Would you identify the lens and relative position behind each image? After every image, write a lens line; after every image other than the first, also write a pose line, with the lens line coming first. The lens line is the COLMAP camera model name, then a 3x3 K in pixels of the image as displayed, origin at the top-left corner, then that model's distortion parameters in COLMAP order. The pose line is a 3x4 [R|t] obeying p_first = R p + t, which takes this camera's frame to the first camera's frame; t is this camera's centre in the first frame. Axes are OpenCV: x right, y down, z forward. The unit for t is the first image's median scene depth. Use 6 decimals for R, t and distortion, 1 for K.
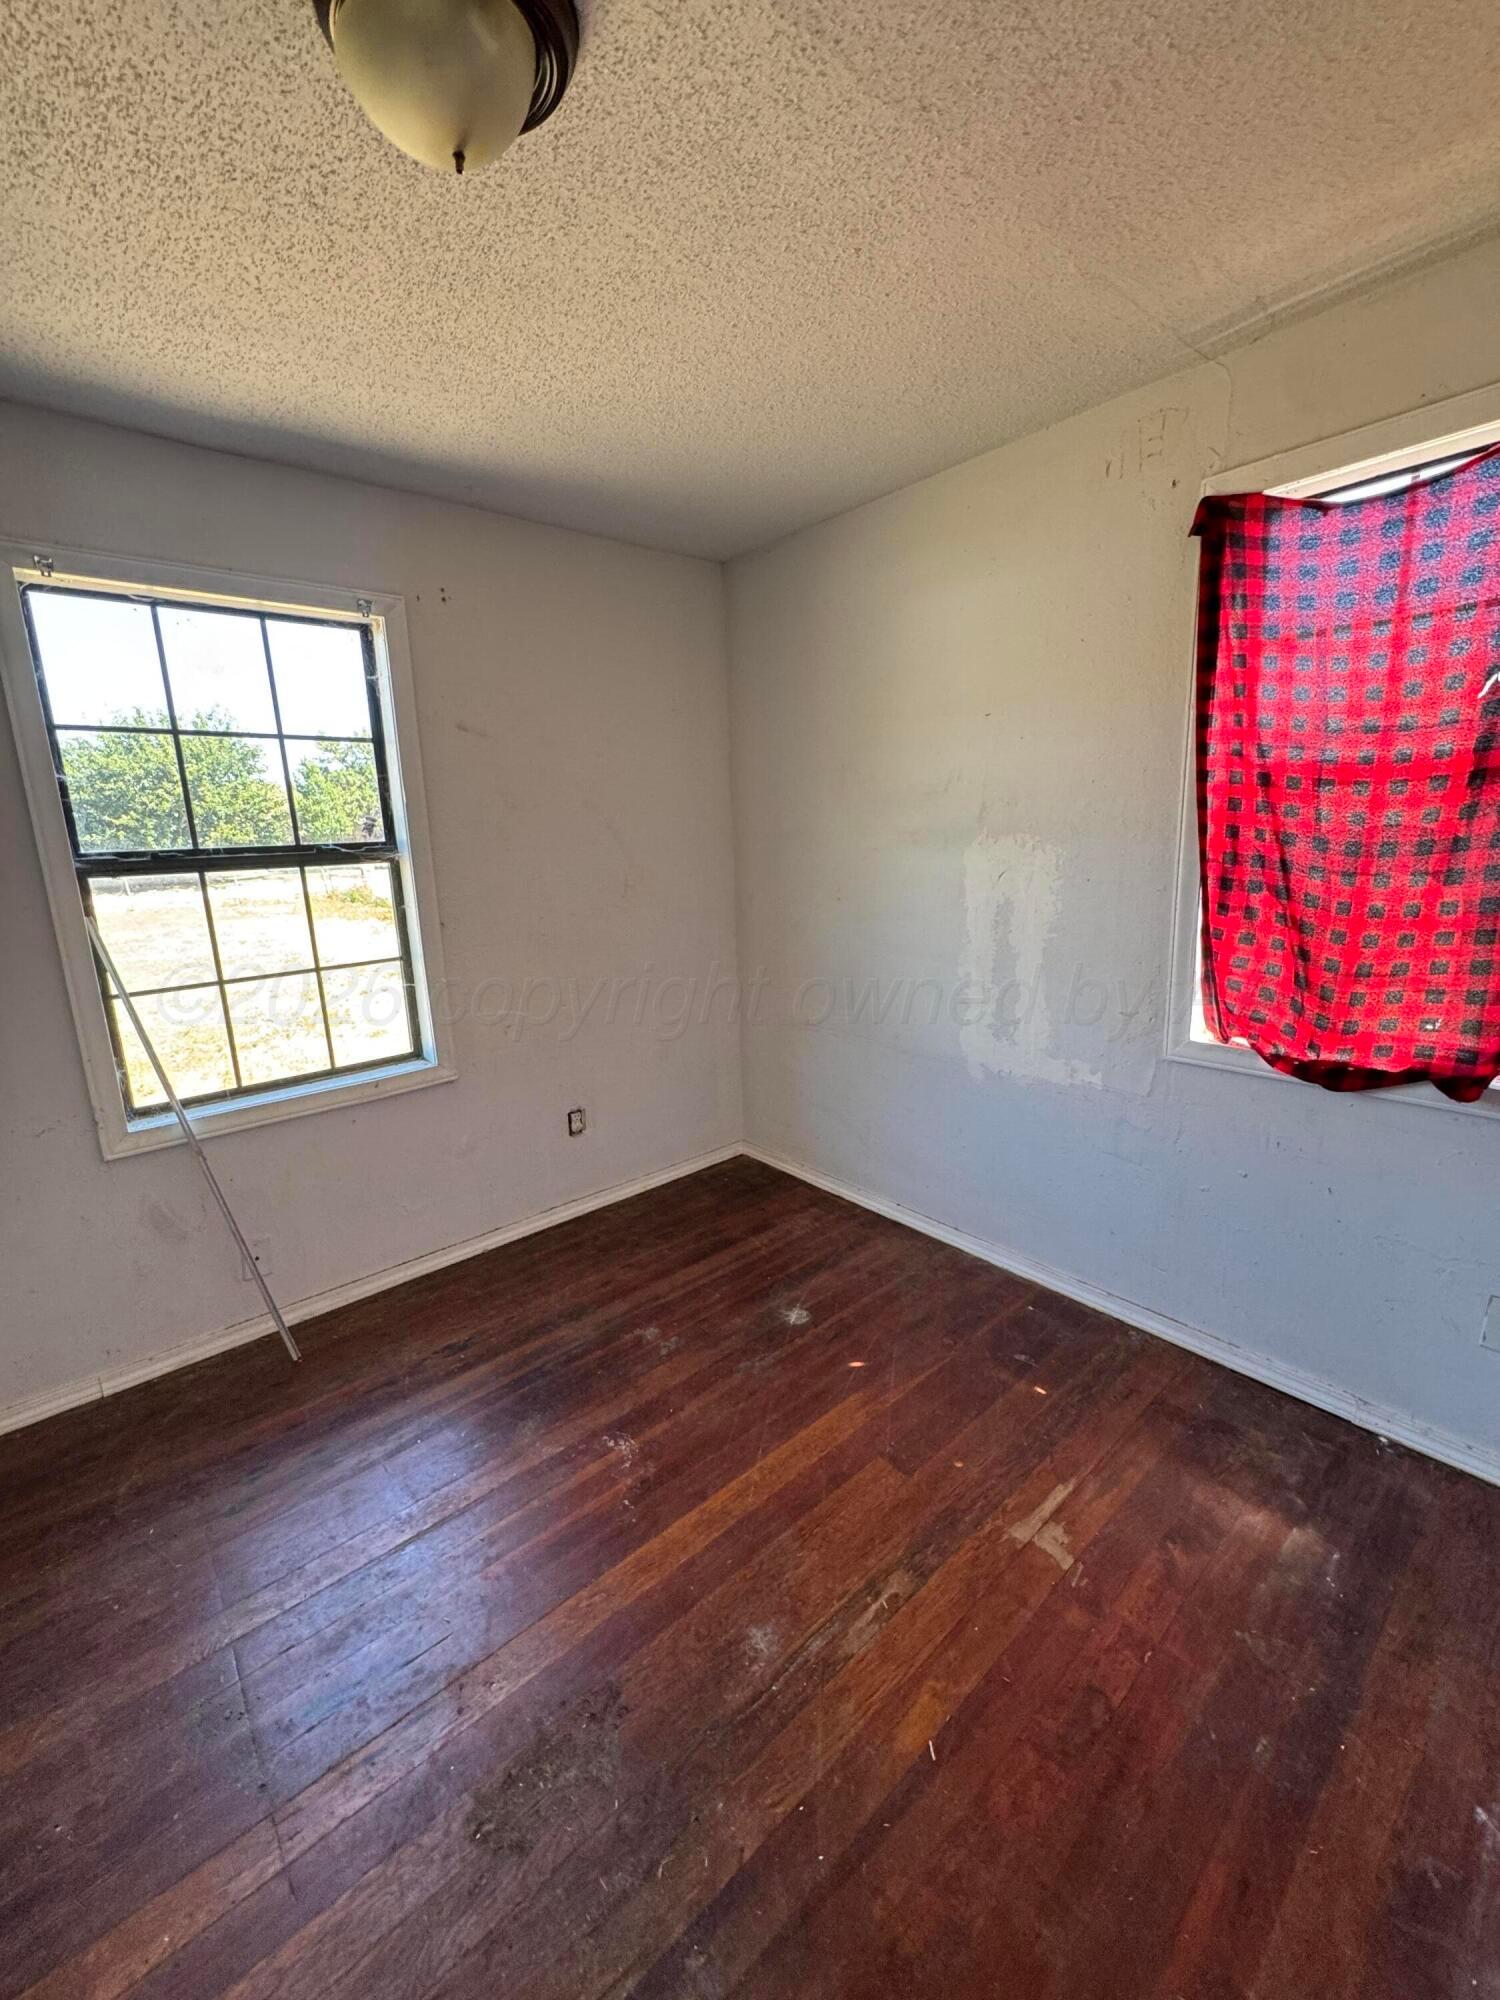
lens RADIAL K [[798.3, 0, 753.9], [0, 798.3, 997.2], [0, 0, 1]] dist [-0.004629, 0.000814]
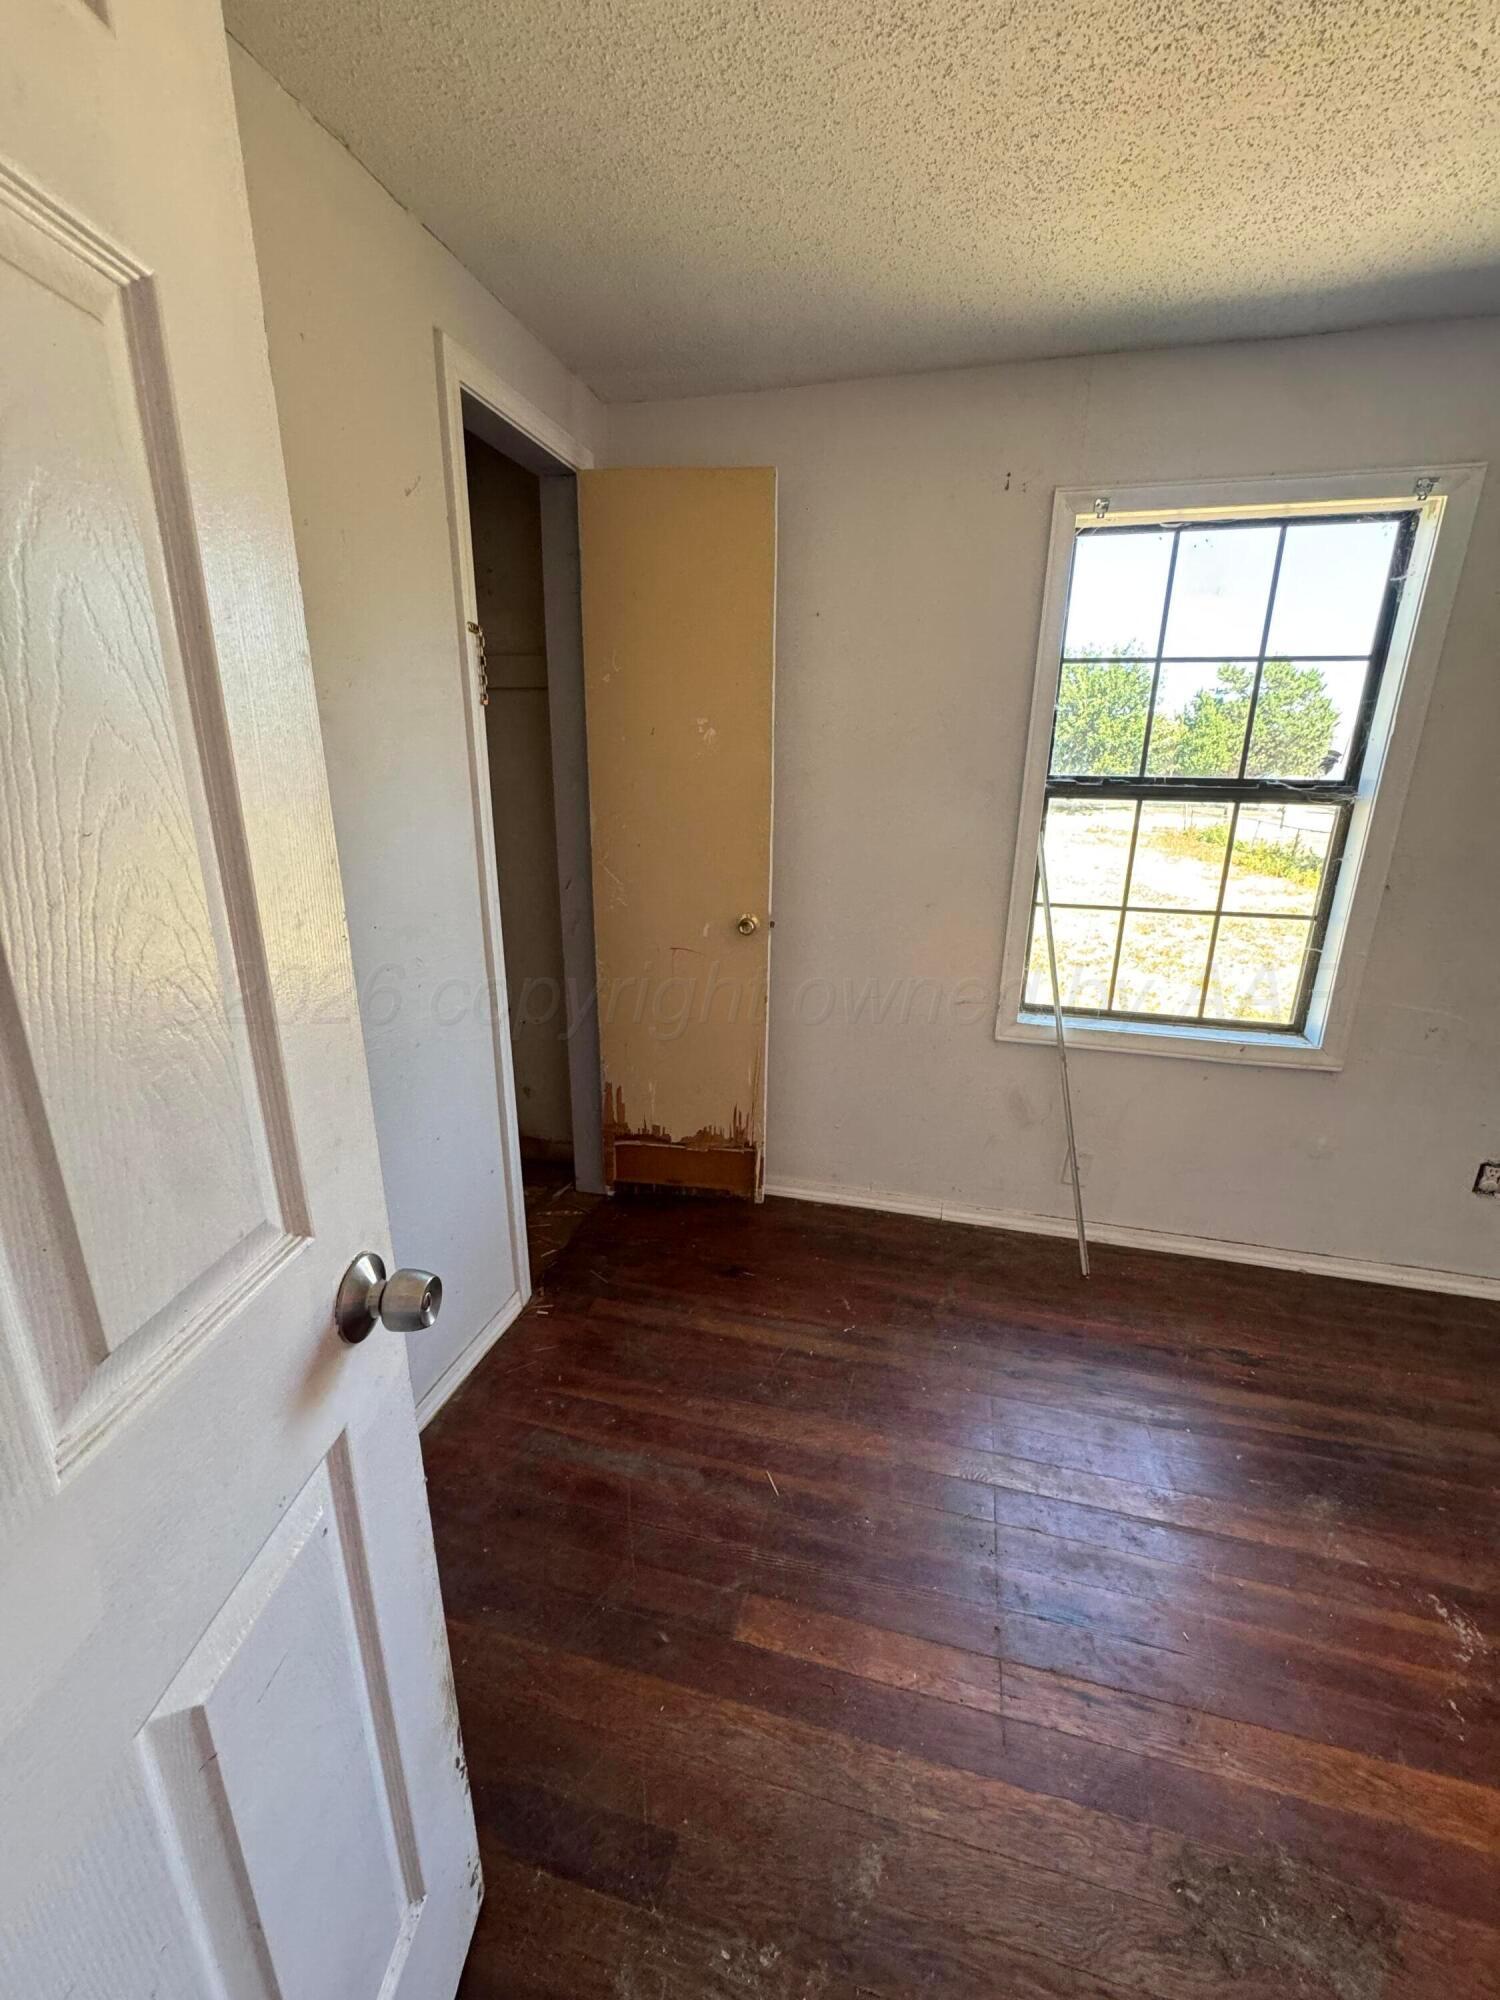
lens RADIAL K [[798.3, 0, 753.9], [0, 798.3, 997.2], [0, 0, 1]] dist [-0.004629, 0.000814]
pose [[0.562458, 0.270091, -0.781468, -0.103465], [-0.209148, 0.960880, 0.181567, 0.005095], [0.799937, 0.061319, 0.596943, 0.002571]]
